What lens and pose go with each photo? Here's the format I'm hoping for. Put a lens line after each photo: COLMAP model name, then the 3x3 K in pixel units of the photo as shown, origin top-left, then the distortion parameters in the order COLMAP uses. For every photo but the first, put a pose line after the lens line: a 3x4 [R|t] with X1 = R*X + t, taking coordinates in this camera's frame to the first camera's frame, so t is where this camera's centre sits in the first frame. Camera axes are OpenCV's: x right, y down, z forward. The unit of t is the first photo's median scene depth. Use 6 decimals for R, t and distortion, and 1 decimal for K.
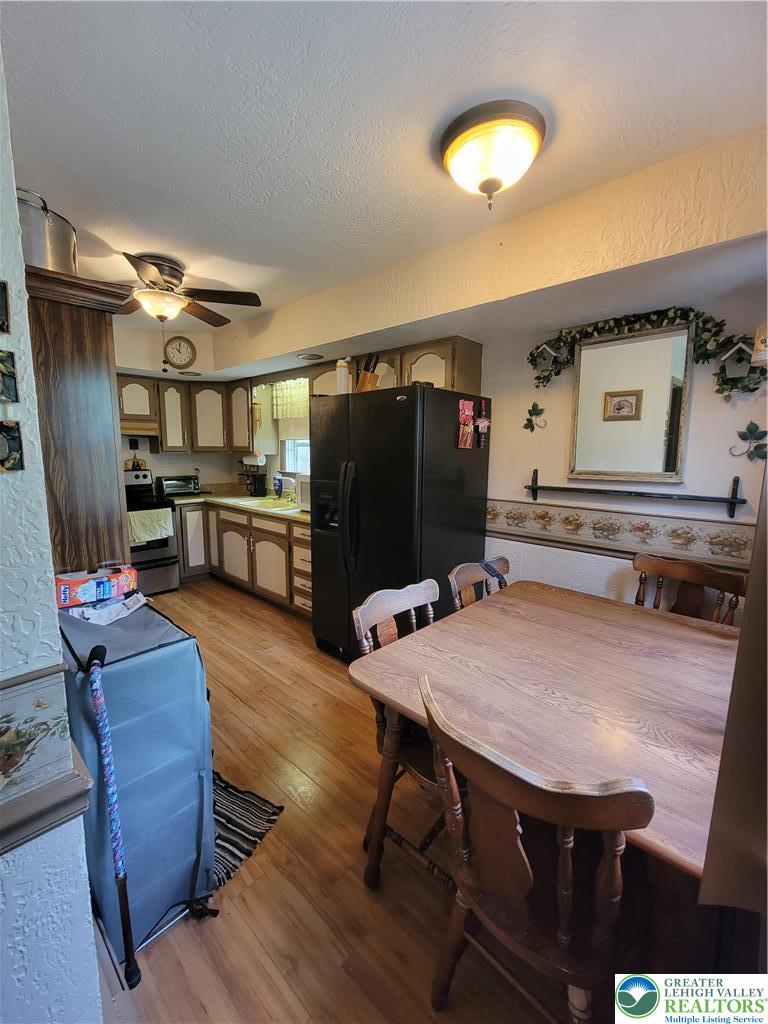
lens RADIAL K [[417.2, 0, 382.5], [0, 417.2, 509.9], [0, 0, 1]] dist [-0.004654, 0.000947]
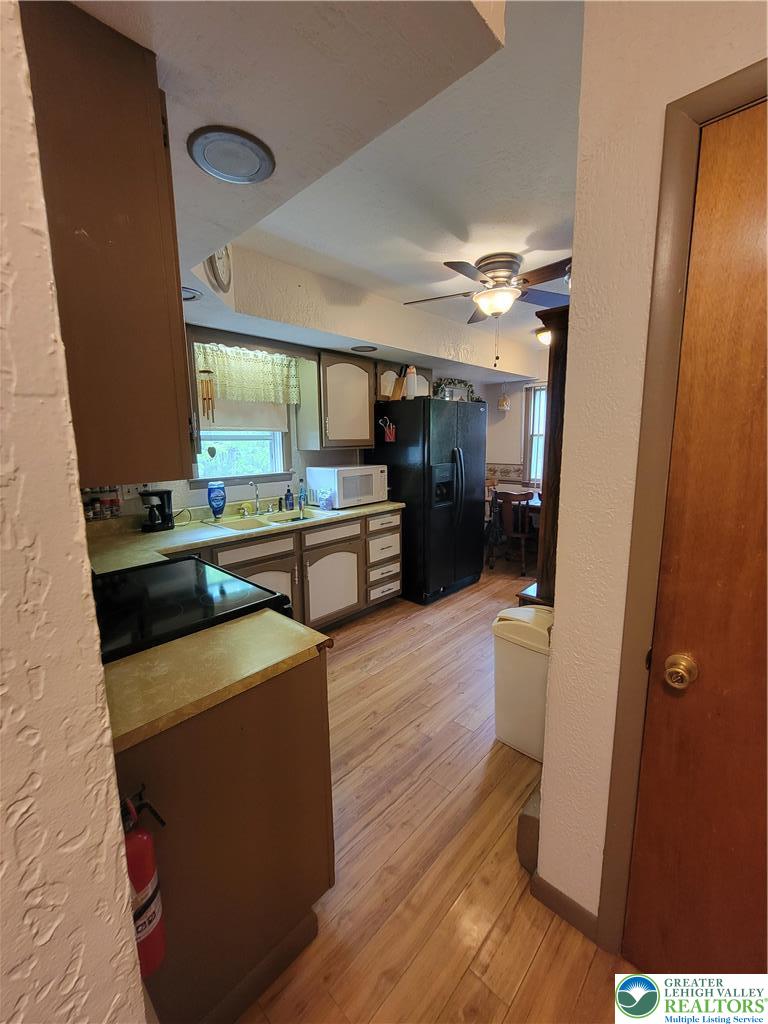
lens RADIAL K [[417.2, 0, 381.9], [0, 417.2, 508.1], [0, 0, 1]] dist [-0.004654, 0.000947]
pose [[0.019248, -0.174356, 0.984495, -1.167641], [0.157915, 0.972848, 0.169205, -0.150035], [-0.987265, 0.152210, 0.046259, 0.922246]]
